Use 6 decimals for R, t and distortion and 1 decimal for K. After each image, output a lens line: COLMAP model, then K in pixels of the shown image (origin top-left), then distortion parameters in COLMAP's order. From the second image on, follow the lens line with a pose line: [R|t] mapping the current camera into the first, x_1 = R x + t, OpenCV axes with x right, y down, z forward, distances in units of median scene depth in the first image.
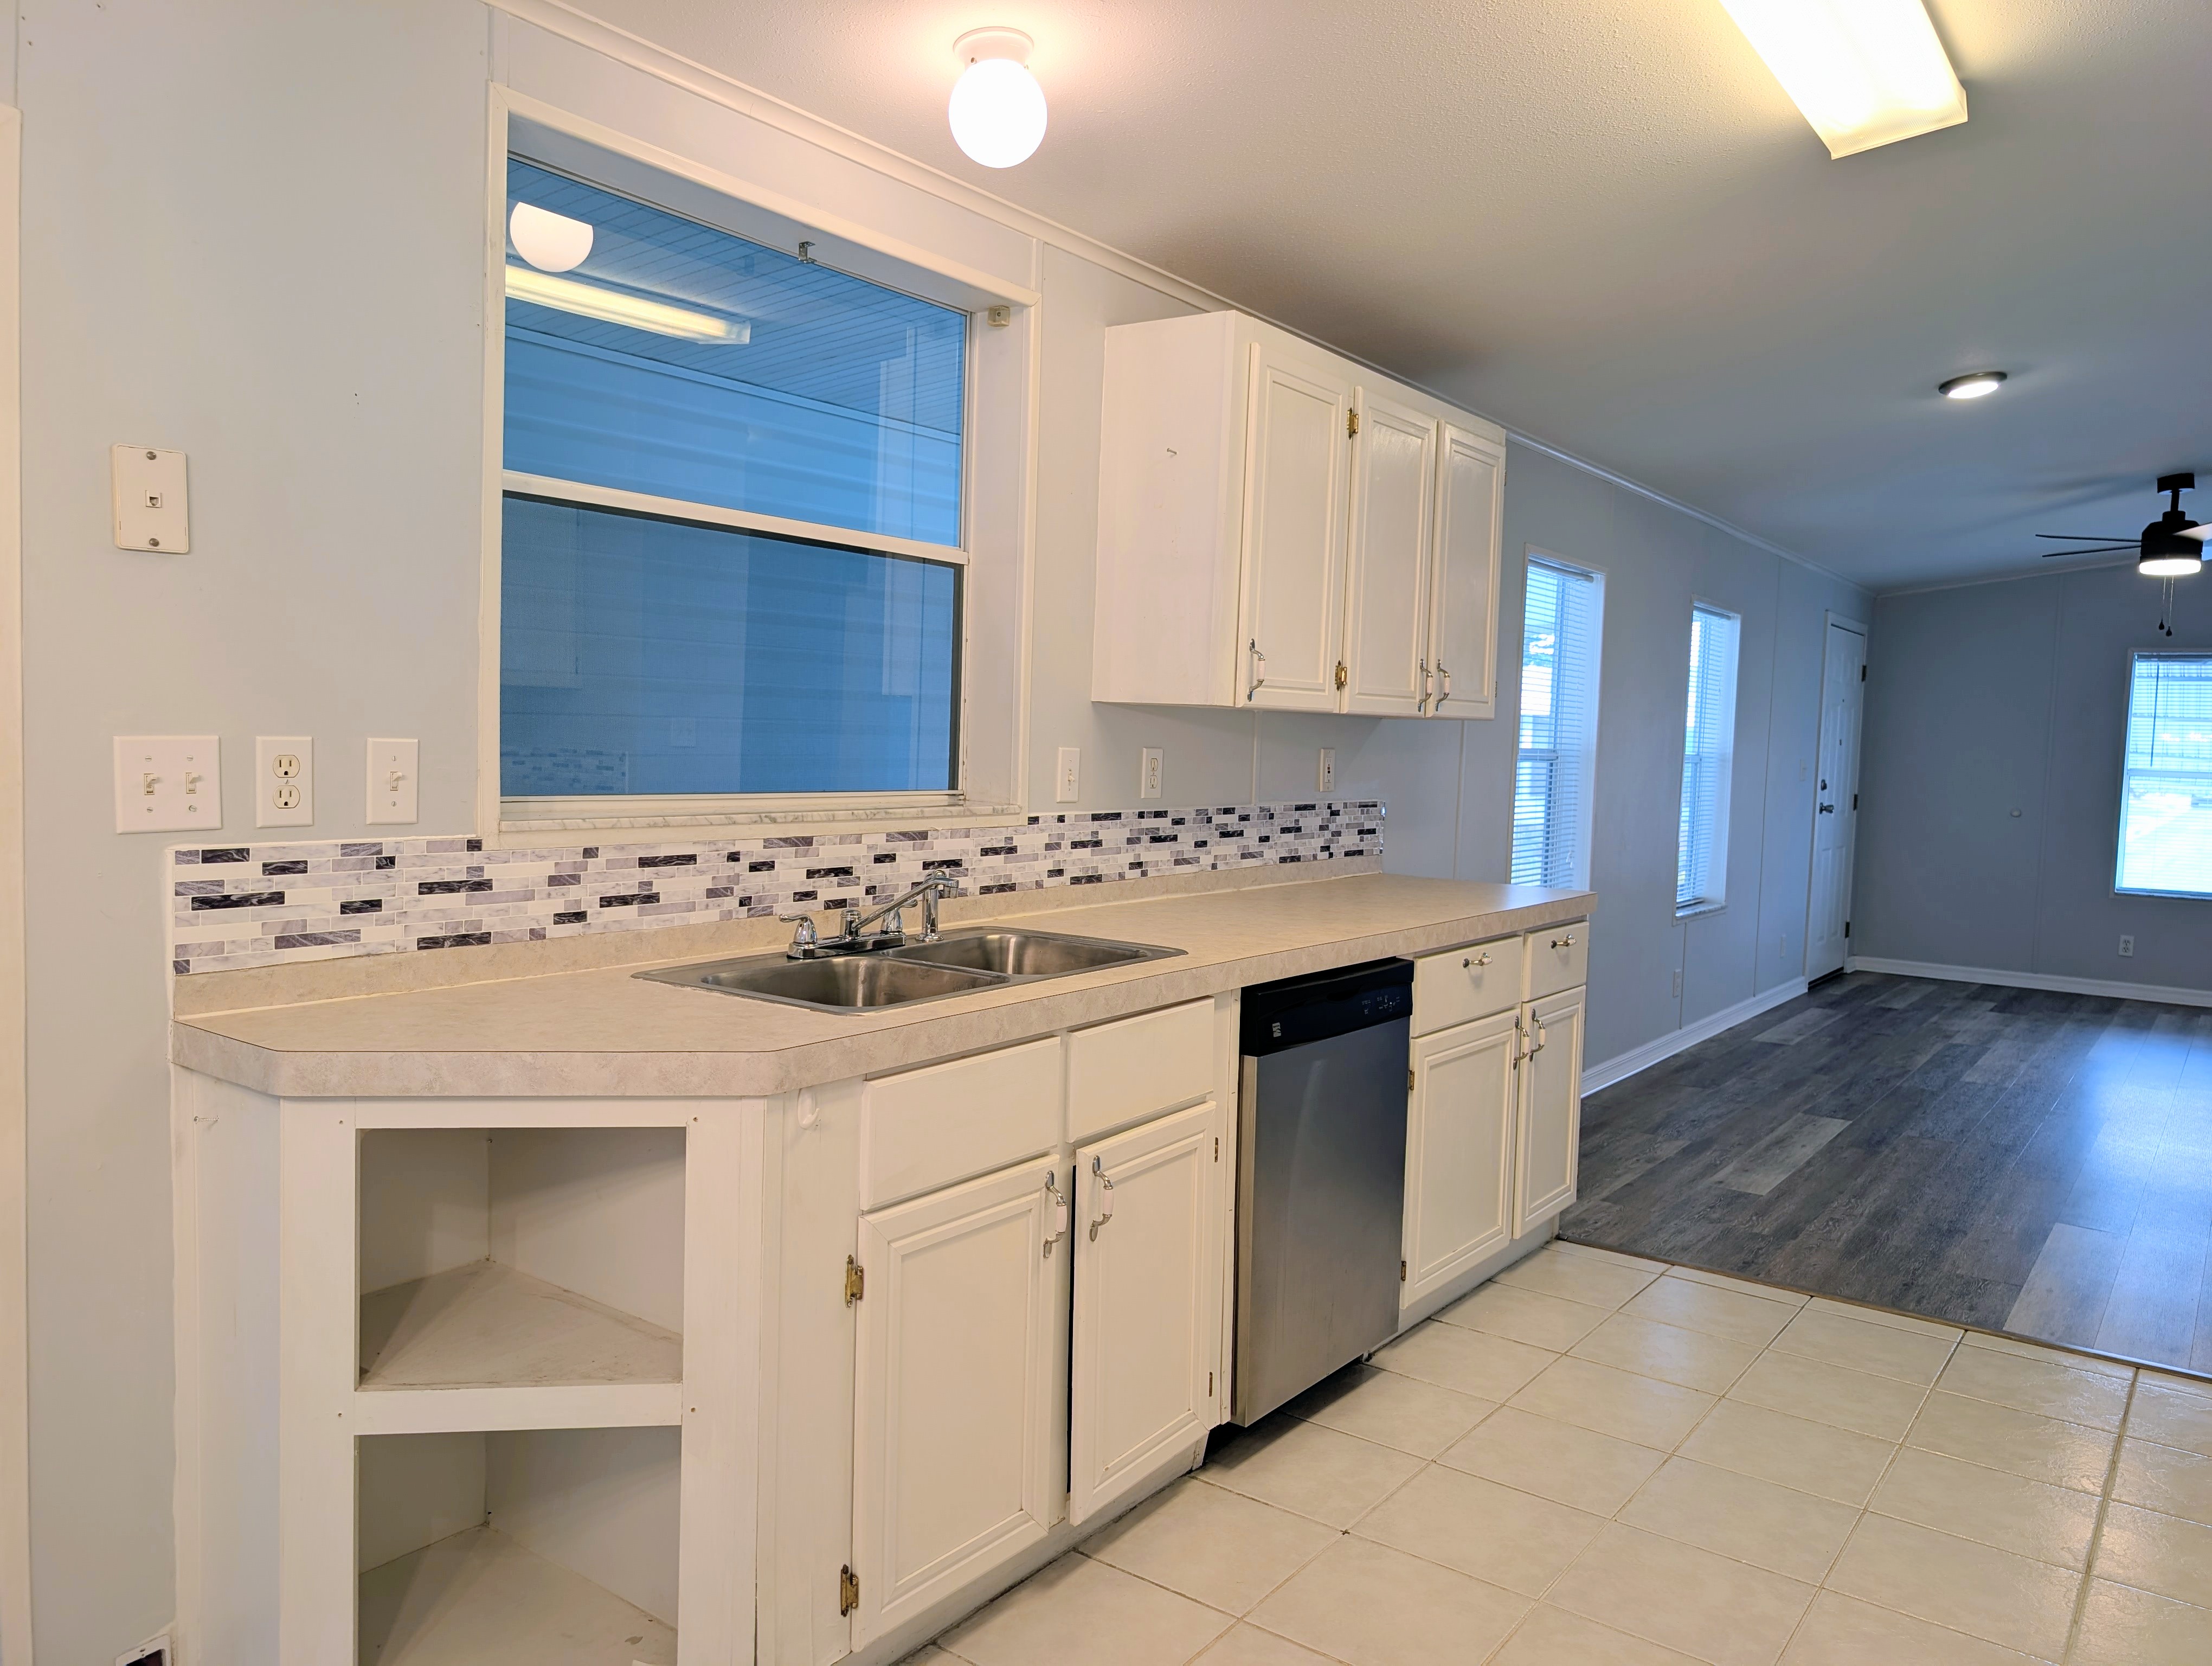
lens RADIAL K [[1601.4, 0, 1100.8], [0, 1601.4, 824.7], [0, 0, 1]] dist [0.027621, -0.029647]
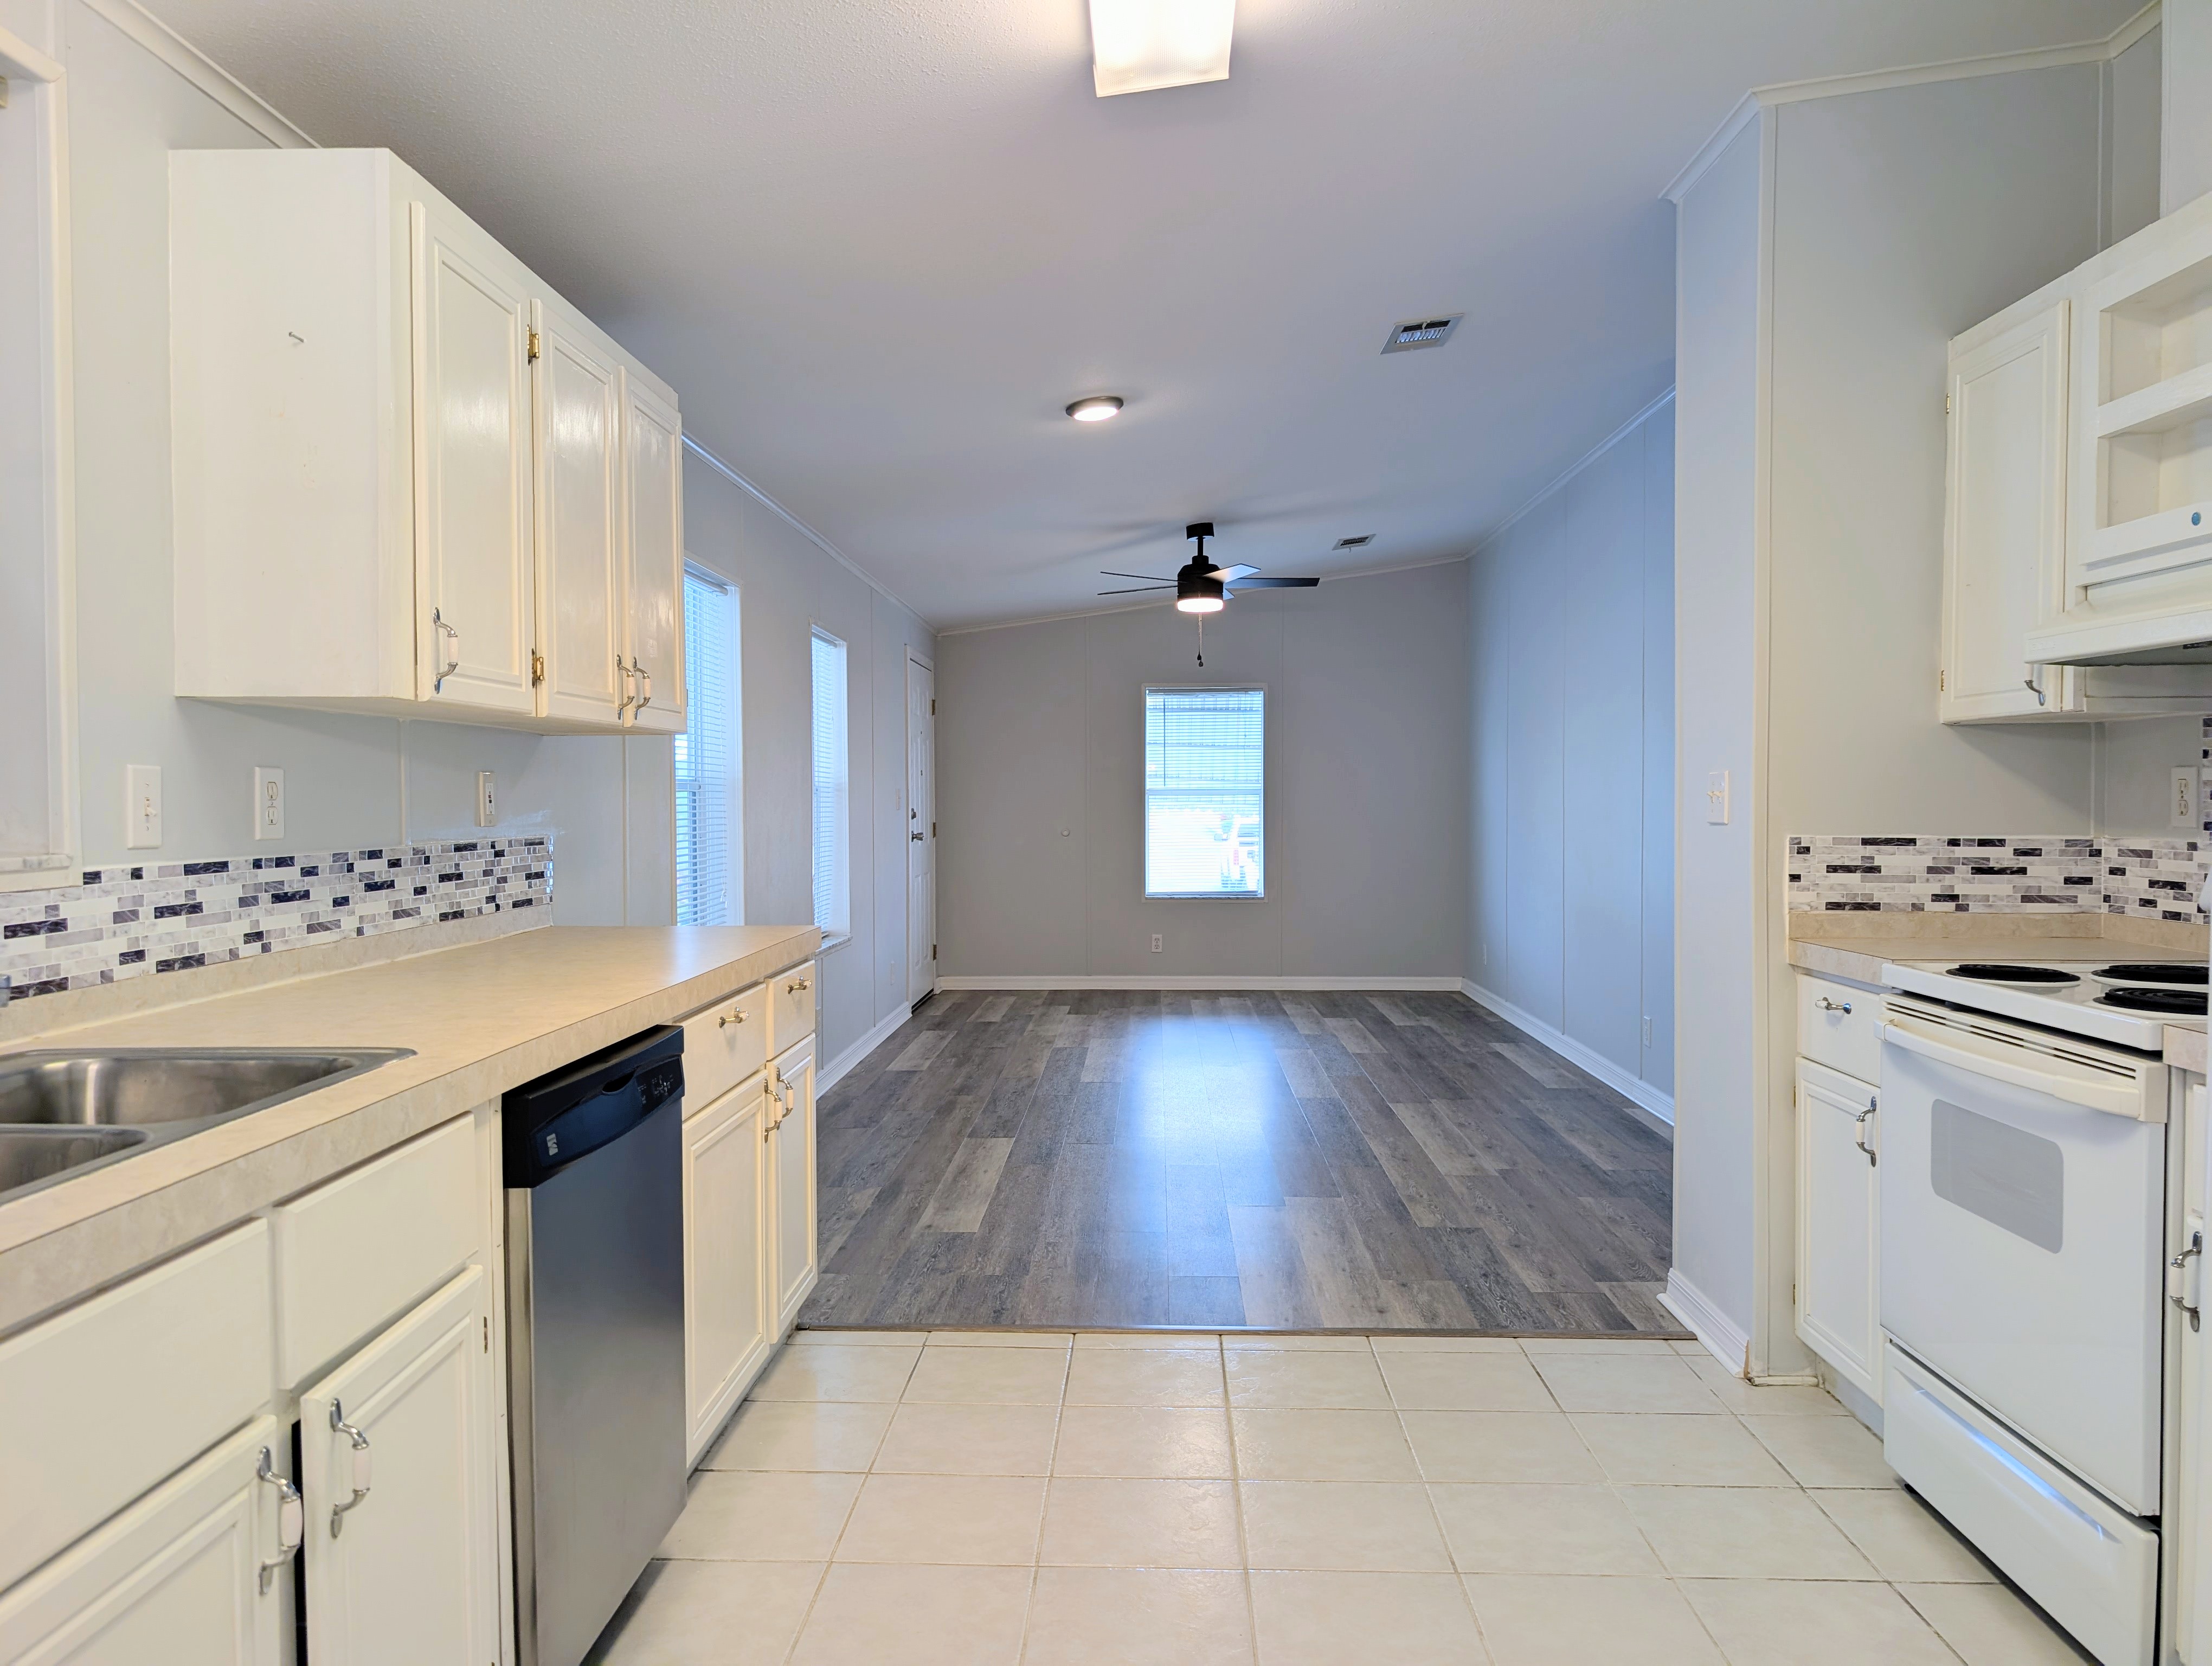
lens RADIAL K [[1601.4, 0, 1105.7], [0, 1601.4, 835.7], [0, 0, 1]] dist [0.027621, -0.029647]
pose [[0.824147, -0.049299, 0.564226, -0.063402], [0.064366, 0.997903, -0.006826, 0.009974], [-0.562706, 0.041943, 0.825592, 0.209449]]
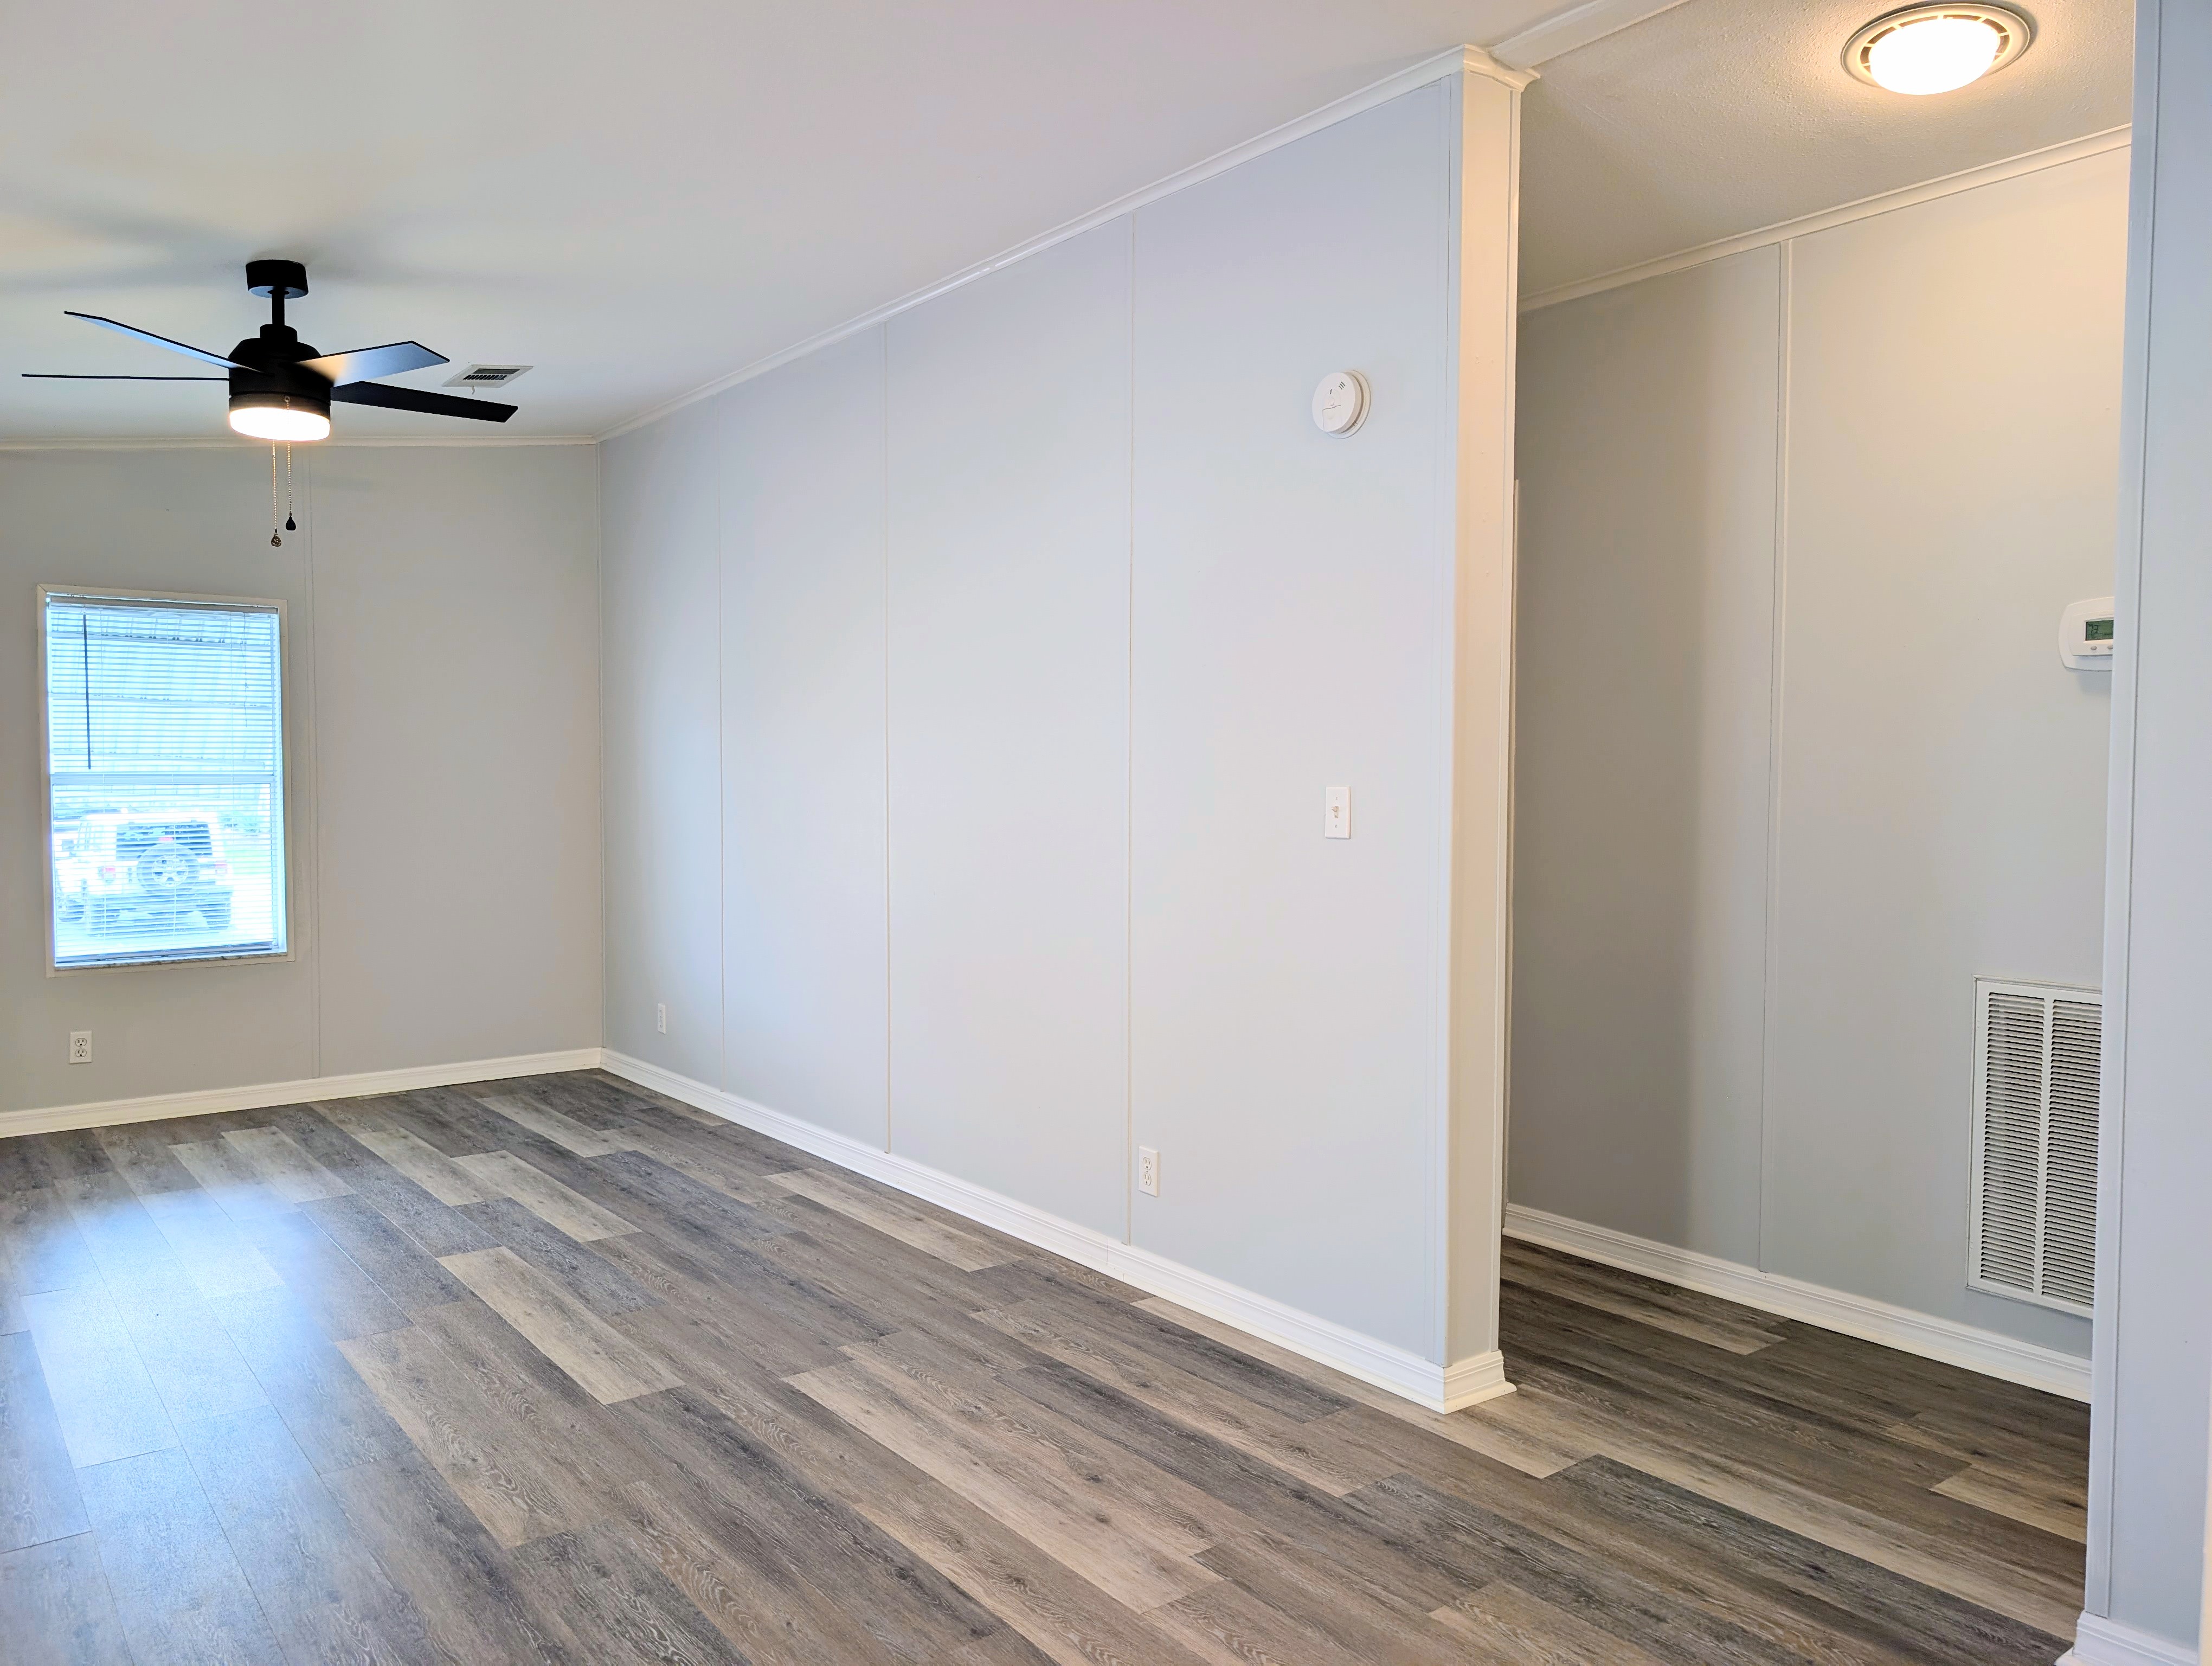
lens RADIAL K [[1601.4, 0, 1103.2], [0, 1601.4, 836.4], [0, 0, 1]] dist [0.027621, -0.029647]
pose [[0.275813, -0.074503, 0.958320, 0.332371], [0.063498, 0.996226, 0.059175, -0.051846], [-0.959112, 0.044531, 0.279503, 1.030049]]
